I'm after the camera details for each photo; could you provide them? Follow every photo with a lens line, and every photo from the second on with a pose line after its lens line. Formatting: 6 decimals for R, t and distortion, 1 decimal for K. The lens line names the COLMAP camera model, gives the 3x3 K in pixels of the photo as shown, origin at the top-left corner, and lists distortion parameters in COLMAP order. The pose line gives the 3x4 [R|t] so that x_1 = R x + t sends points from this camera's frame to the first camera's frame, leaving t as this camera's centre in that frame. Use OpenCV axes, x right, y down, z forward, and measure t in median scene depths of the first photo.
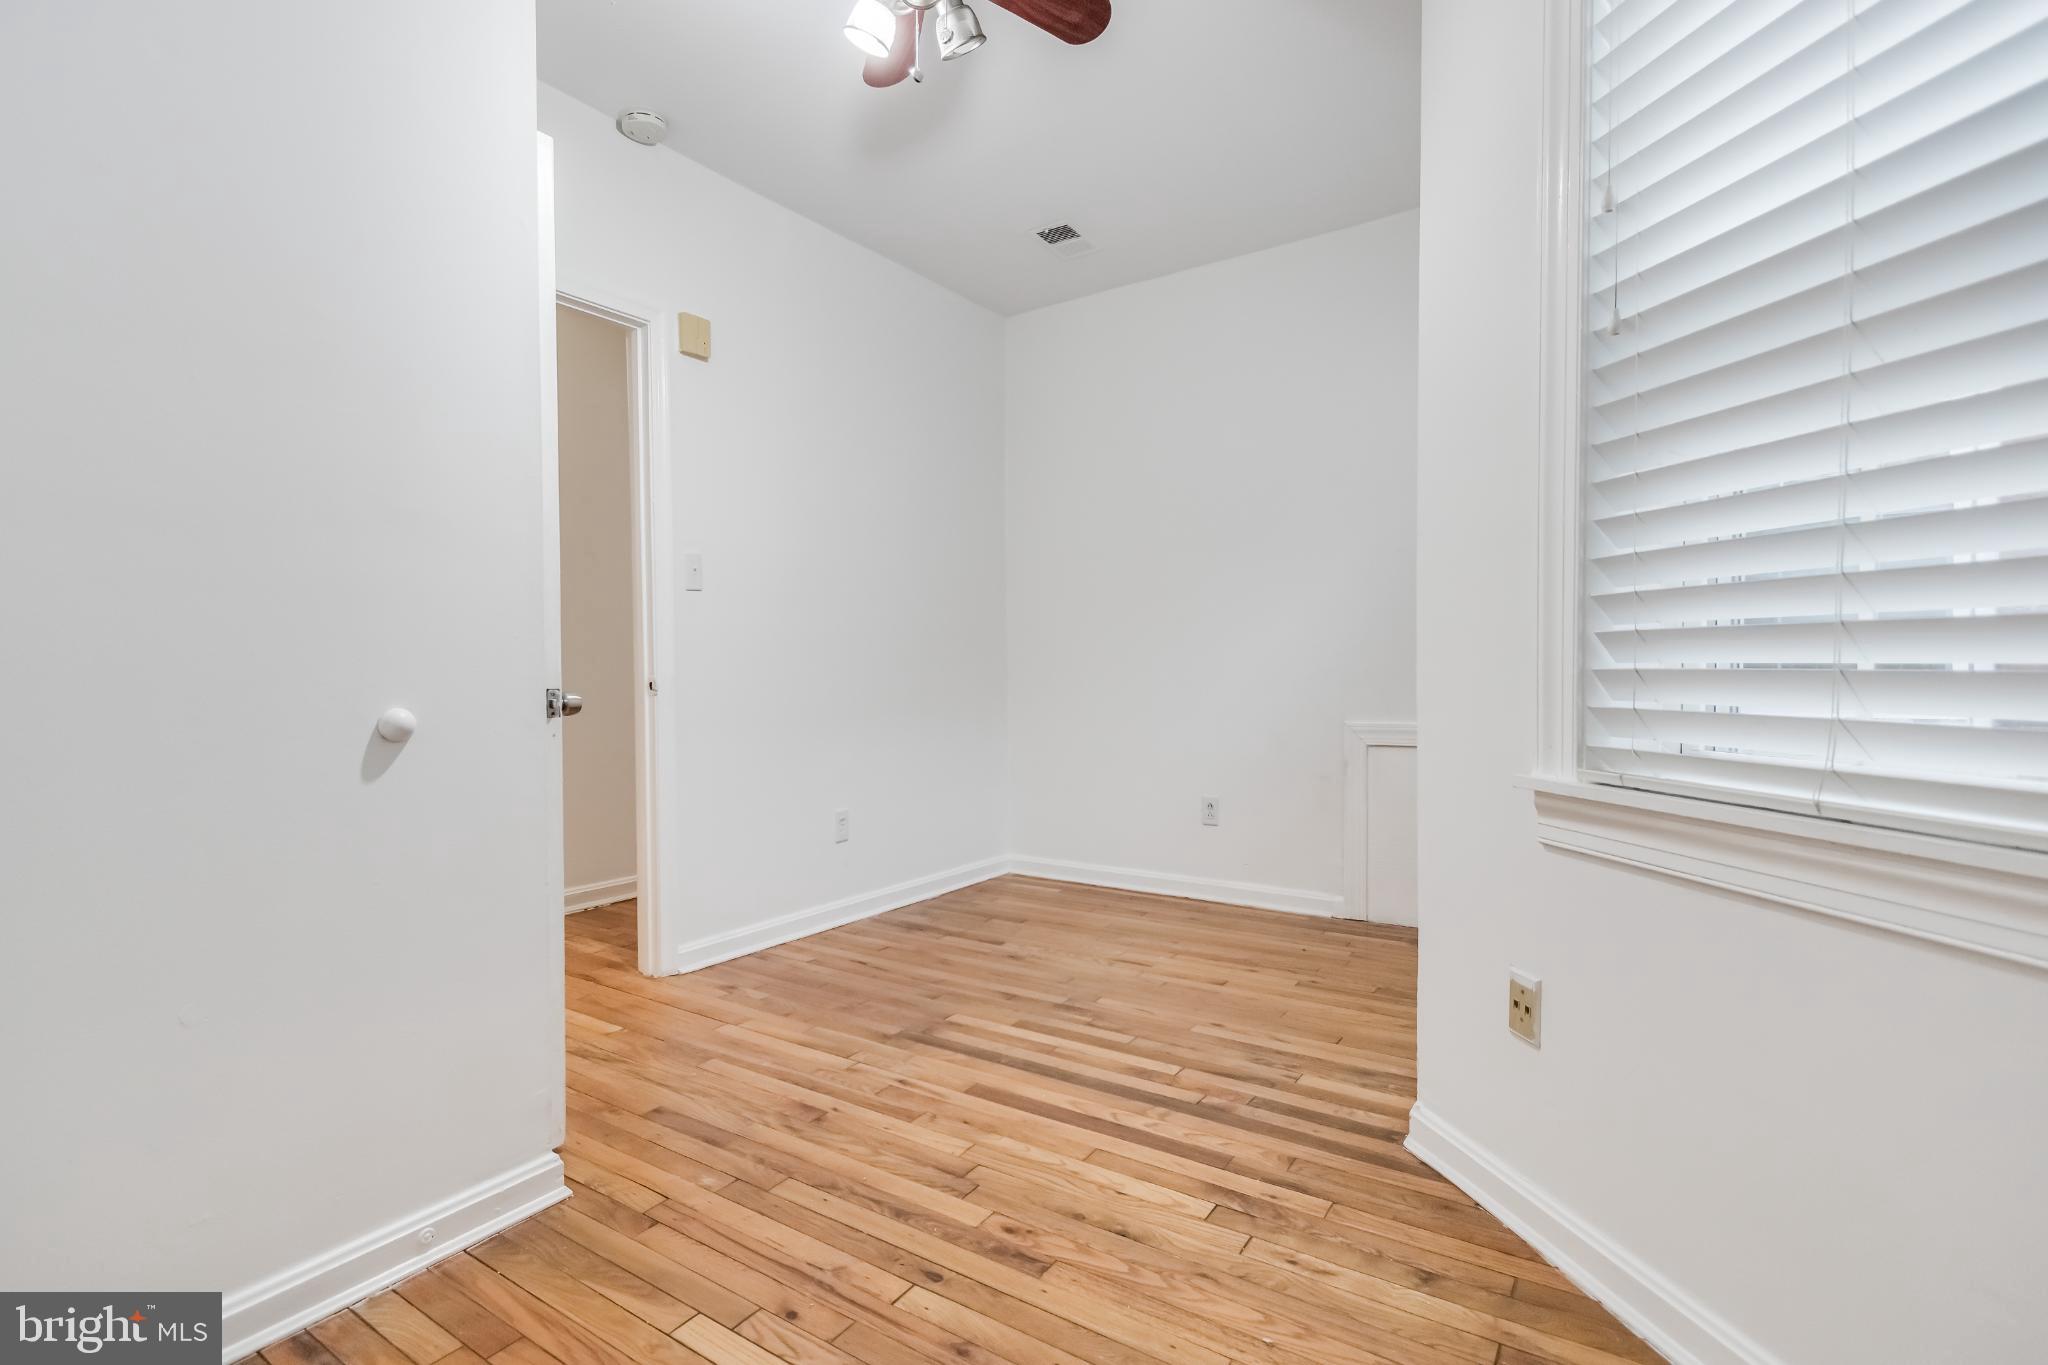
lens RADIAL K [[989.4, 0, 1026.1], [0, 989.4, 682.7], [0, 0, 1]] dist [0.005259, -0.005493]
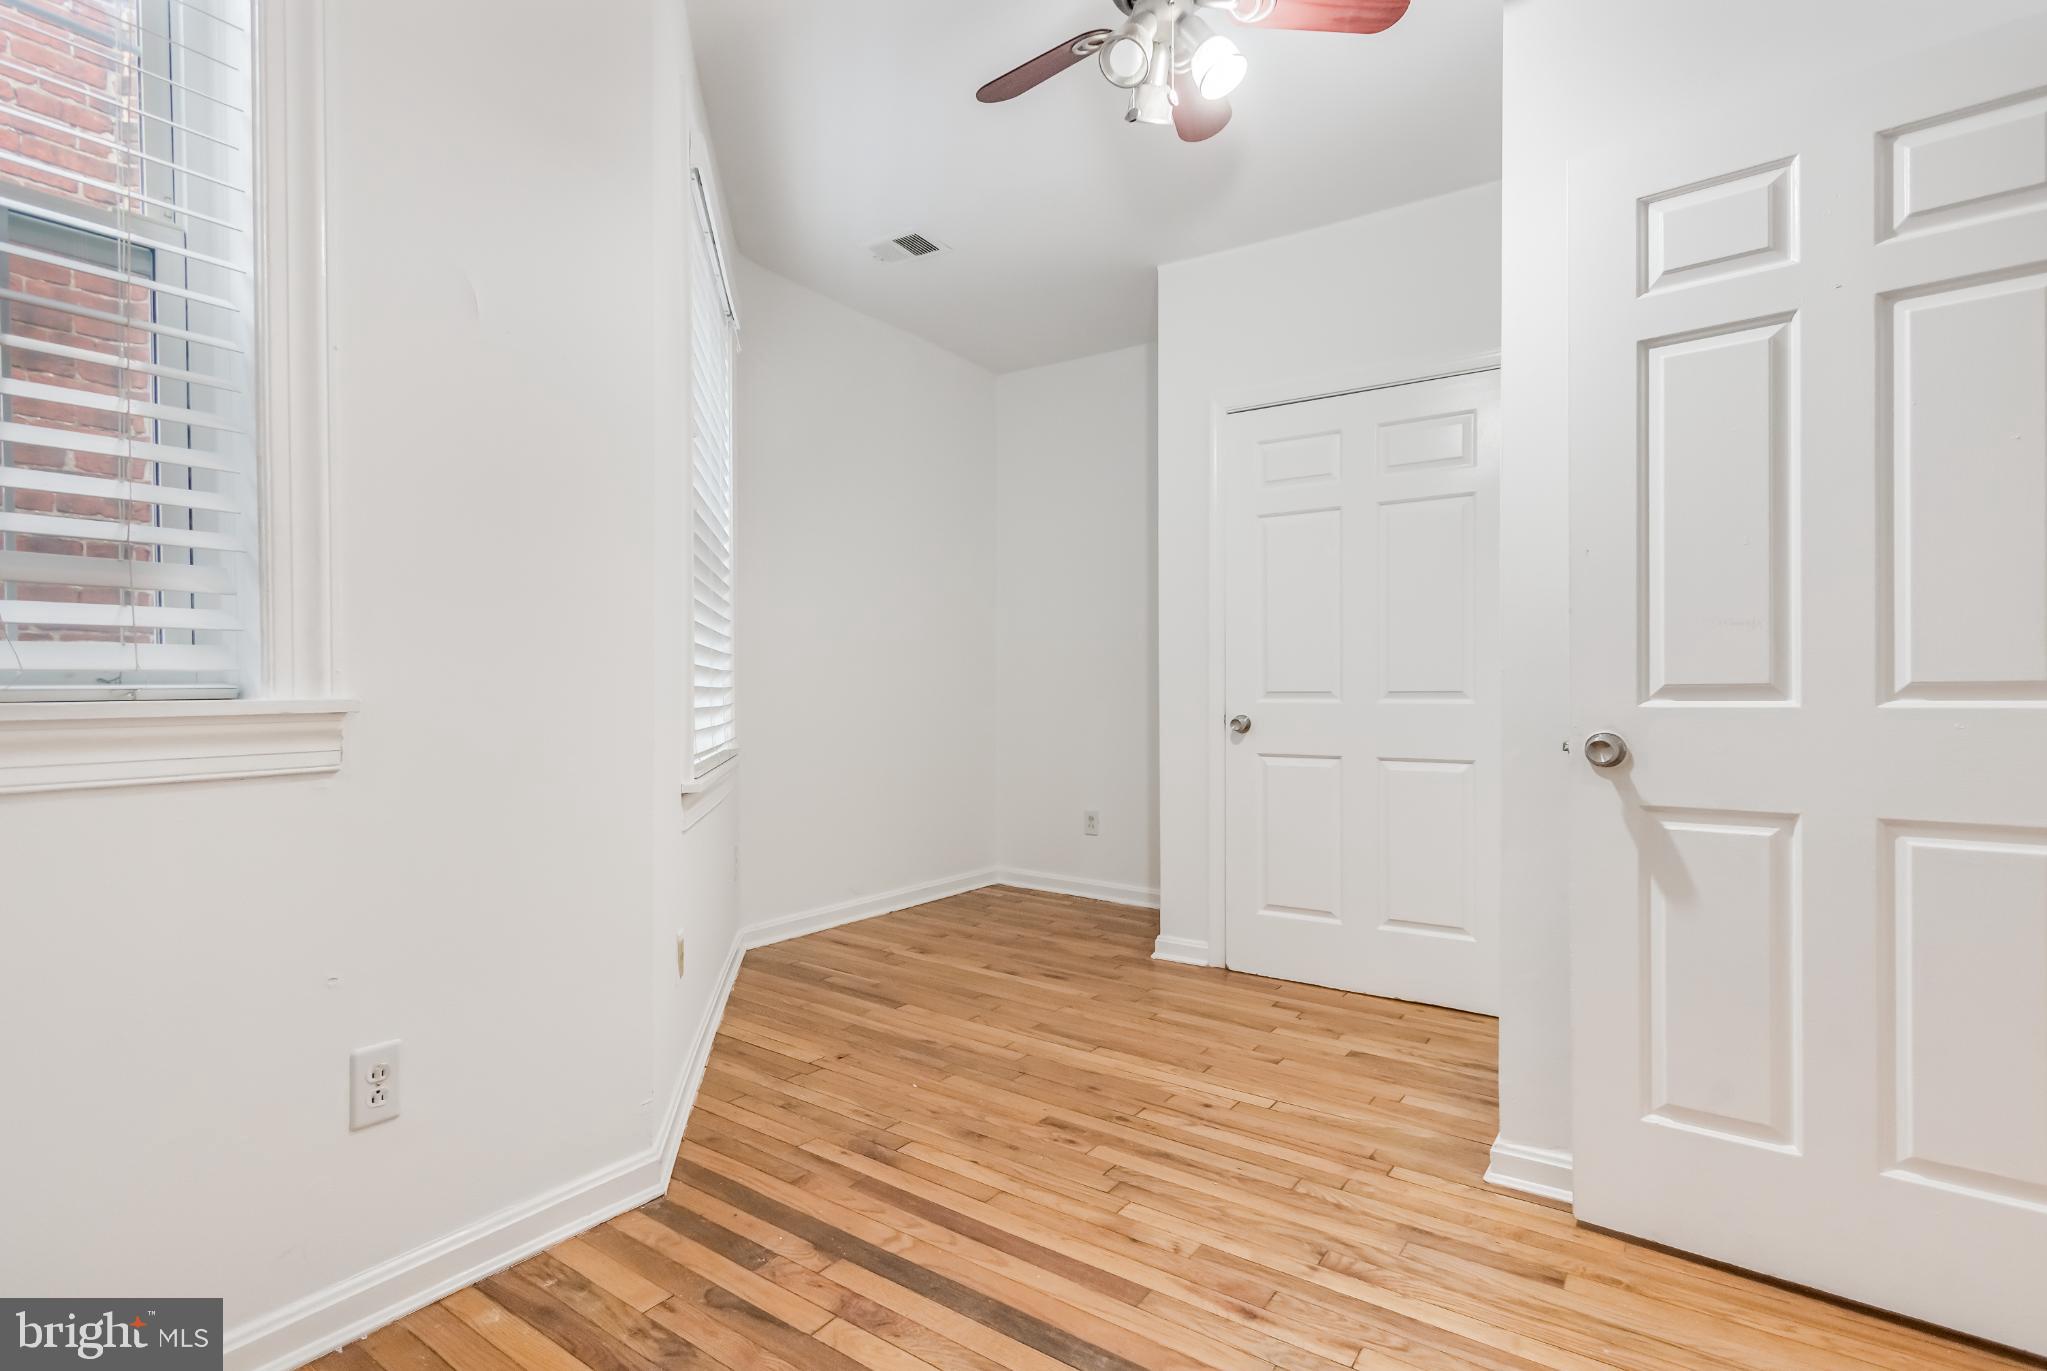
lens RADIAL K [[988.9, 0, 1019.9], [0, 988.9, 690.1], [0, 0, 1]] dist [0.005259, -0.005493]
pose [[-0.999683, 0.008843, 0.023561, 0.011938], [0.009008, 0.999936, 0.006911, -0.024668], [-0.023499, 0.007121, -0.999699, 1.996254]]
